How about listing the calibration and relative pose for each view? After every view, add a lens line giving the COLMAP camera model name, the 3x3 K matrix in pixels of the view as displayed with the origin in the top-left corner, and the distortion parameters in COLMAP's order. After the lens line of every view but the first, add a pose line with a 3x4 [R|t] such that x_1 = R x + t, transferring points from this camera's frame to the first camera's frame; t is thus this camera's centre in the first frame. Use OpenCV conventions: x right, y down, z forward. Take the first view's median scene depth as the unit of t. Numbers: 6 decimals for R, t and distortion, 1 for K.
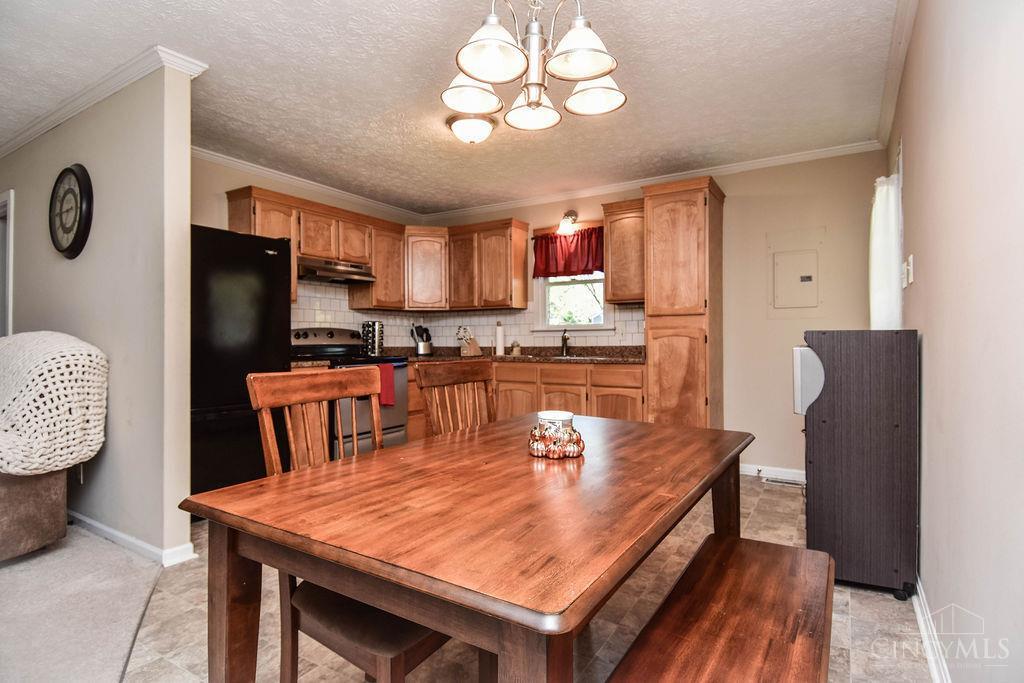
lens RADIAL K [[527.7, 0, 502.6], [0, 527.7, 337.0], [0, 0, 1]] dist [0.026743, -0.032543]
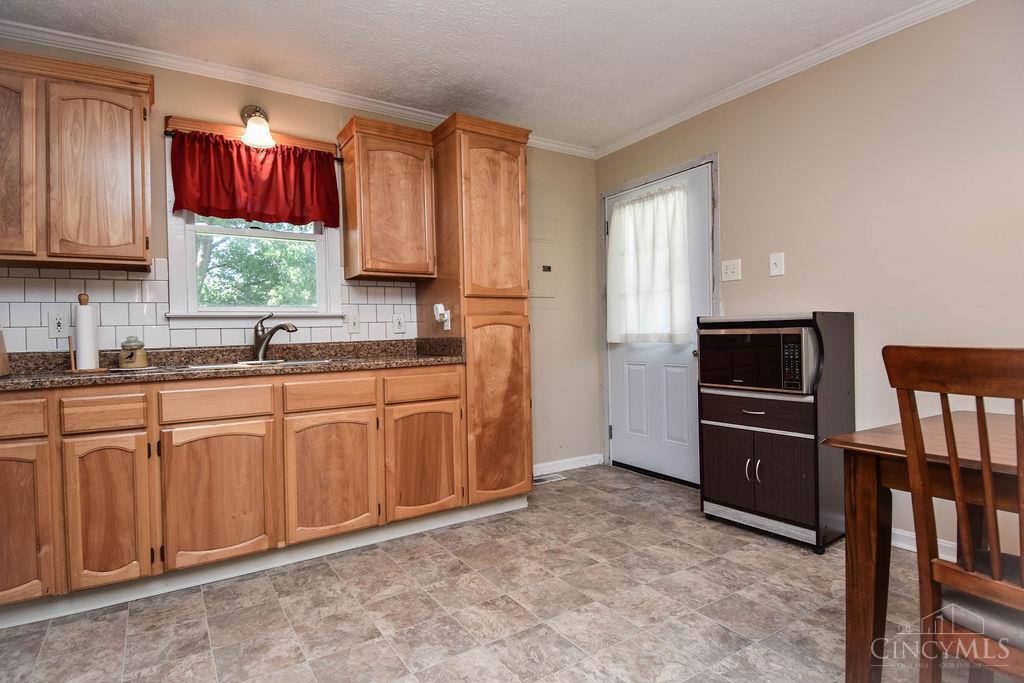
lens RADIAL K [[527.7, 0, 512.7], [0, 527.7, 338.8], [0, 0, 1]] dist [0.026743, -0.032543]
pose [[0.399345, -0.011063, 0.916734, -0.453013], [0.013112, 0.999894, 0.006355, 0.017364], [-0.916707, 0.009482, 0.399447, 0.823424]]
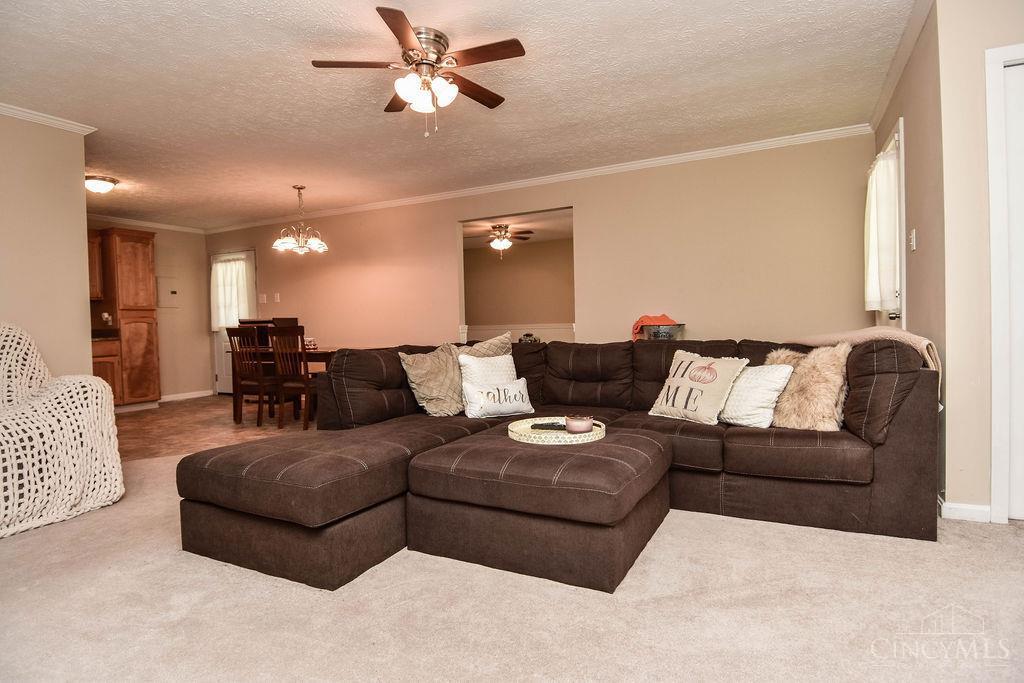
lens RADIAL K [[527.7, 0, 511.1], [0, 527.7, 340.8], [0, 0, 1]] dist [0.026743, -0.032543]
pose [[-0.116696, -0.029767, 0.992722, -1.813347], [0.018437, 0.999314, 0.032132, 0.028637], [-0.992997, 0.022053, -0.116067, 0.029786]]
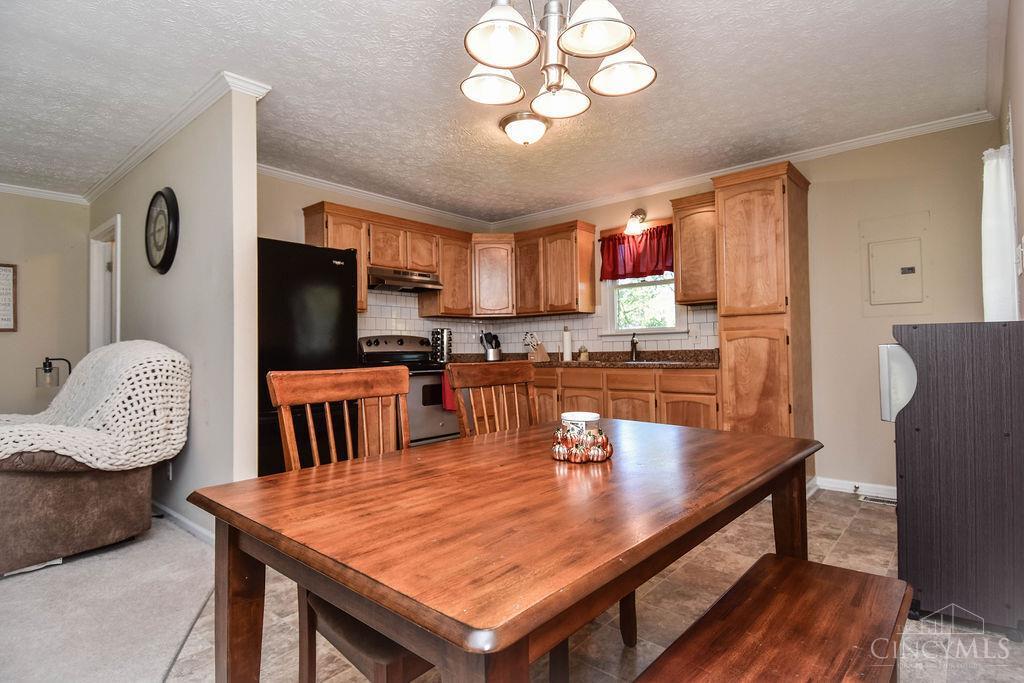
lens RADIAL K [[527.7, 0, 503.3], [0, 527.7, 337.6], [0, 0, 1]] dist [0.026743, -0.032543]
pose [[0.987286, -0.014475, -0.158296, 0.055095], [0.011802, 0.999772, -0.017814, 0.011895], [0.158518, 0.015719, 0.987231, 0.027984]]
